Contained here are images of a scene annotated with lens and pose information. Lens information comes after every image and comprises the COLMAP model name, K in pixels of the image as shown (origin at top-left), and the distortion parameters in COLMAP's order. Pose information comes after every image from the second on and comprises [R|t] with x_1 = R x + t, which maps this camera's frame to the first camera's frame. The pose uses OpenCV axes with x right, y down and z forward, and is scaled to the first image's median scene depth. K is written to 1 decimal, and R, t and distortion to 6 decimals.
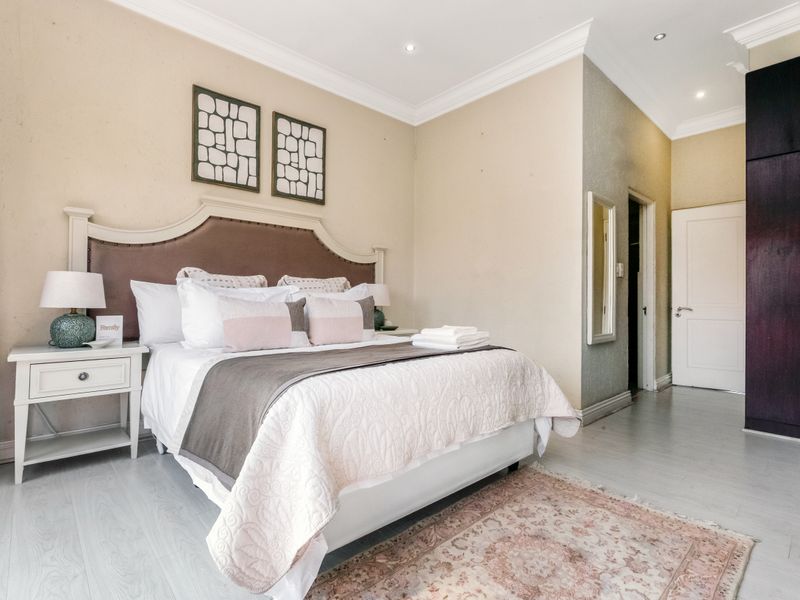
lens RADIAL K [[393.9, 0, 395.3], [0, 393.9, 305.9], [0, 0, 1]] dist [-0.001511, 0.000362]
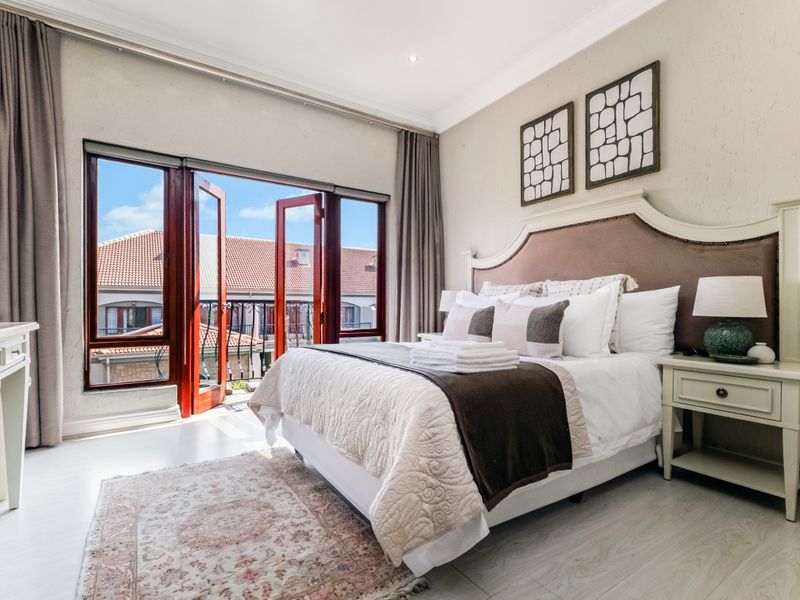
lens RADIAL K [[406.4, 0, 401.2], [0, 406.4, 312.9], [0, 0, 1]] dist [0.011020, -0.001131]
pose [[-0.155434, 0.000688, -0.987846, 0.713124], [-0.030701, 0.999513, 0.005526, 0.005153], [0.987369, 0.031187, -0.155337, 0.798292]]
